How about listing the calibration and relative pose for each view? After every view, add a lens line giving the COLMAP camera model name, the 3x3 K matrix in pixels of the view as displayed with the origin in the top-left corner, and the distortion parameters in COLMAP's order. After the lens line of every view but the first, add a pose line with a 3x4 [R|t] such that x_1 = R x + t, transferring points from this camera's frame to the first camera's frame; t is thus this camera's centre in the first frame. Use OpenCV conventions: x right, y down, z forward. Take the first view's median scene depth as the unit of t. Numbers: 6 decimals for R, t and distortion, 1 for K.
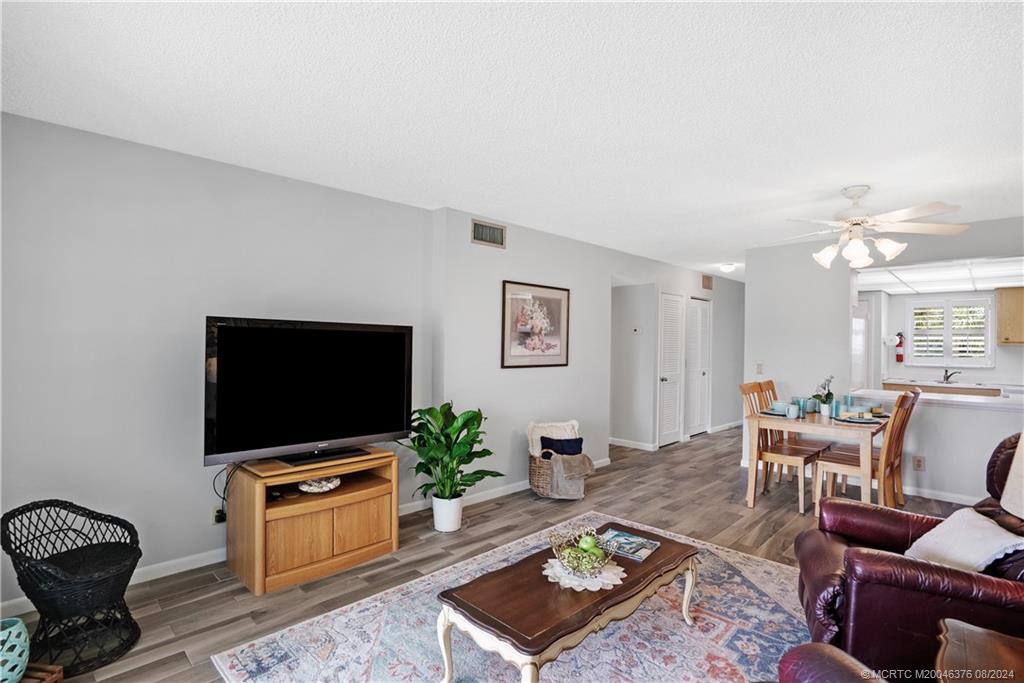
lens RADIAL K [[499.1, 0, 509.6], [0, 499.1, 344.7], [0, 0, 1]] dist [-0.035322, 0.000779]
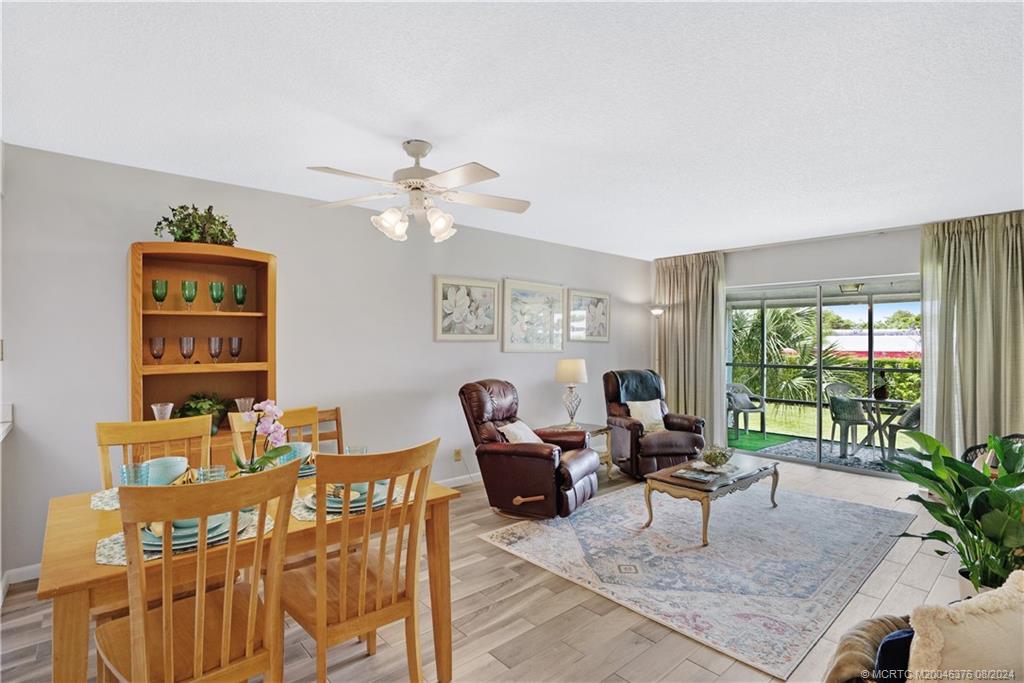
lens RADIAL K [[499.1, 0, 512.1], [0, 499.1, 342.4], [0, 0, 1]] dist [-0.035322, 0.000779]
pose [[-0.997954, -0.009597, 0.063215, 0.360092], [-0.009321, 0.999946, 0.004660, 0.000305], [-0.063256, 0.004061, -0.997989, 1.324428]]
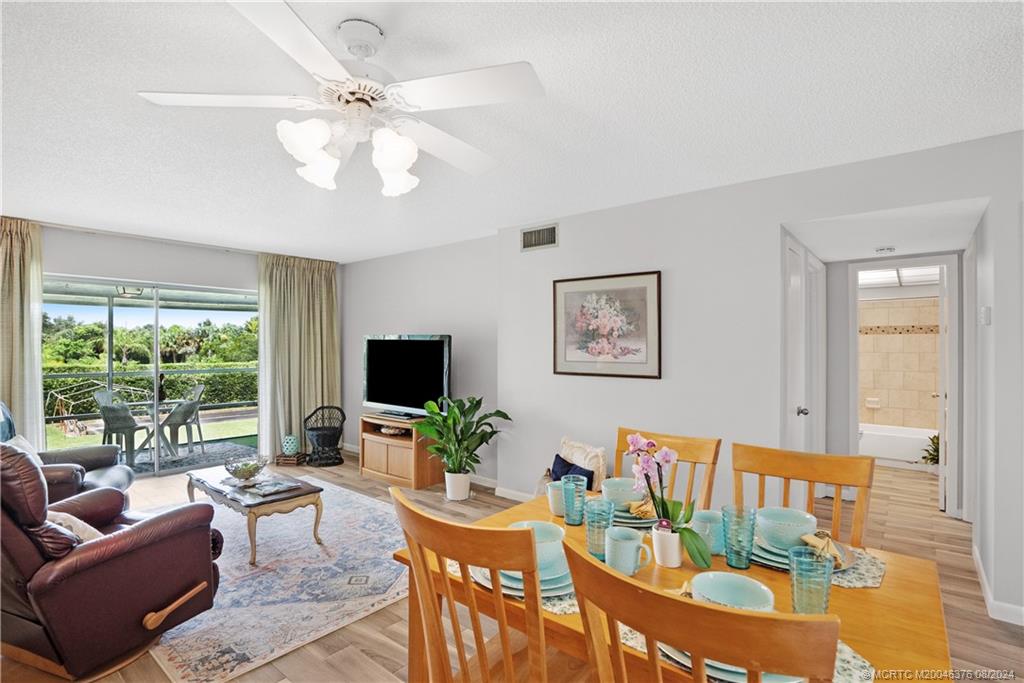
lens RADIAL K [[499.1, 0, 504.3], [0, 499.1, 343.0], [0, 0, 1]] dist [-0.035322, 0.000779]
pose [[0.088379, -0.016984, -0.995942, 0.891751], [-0.005218, 0.999833, -0.017513, 0.005548], [0.996073, 0.006745, 0.088275, 0.803277]]
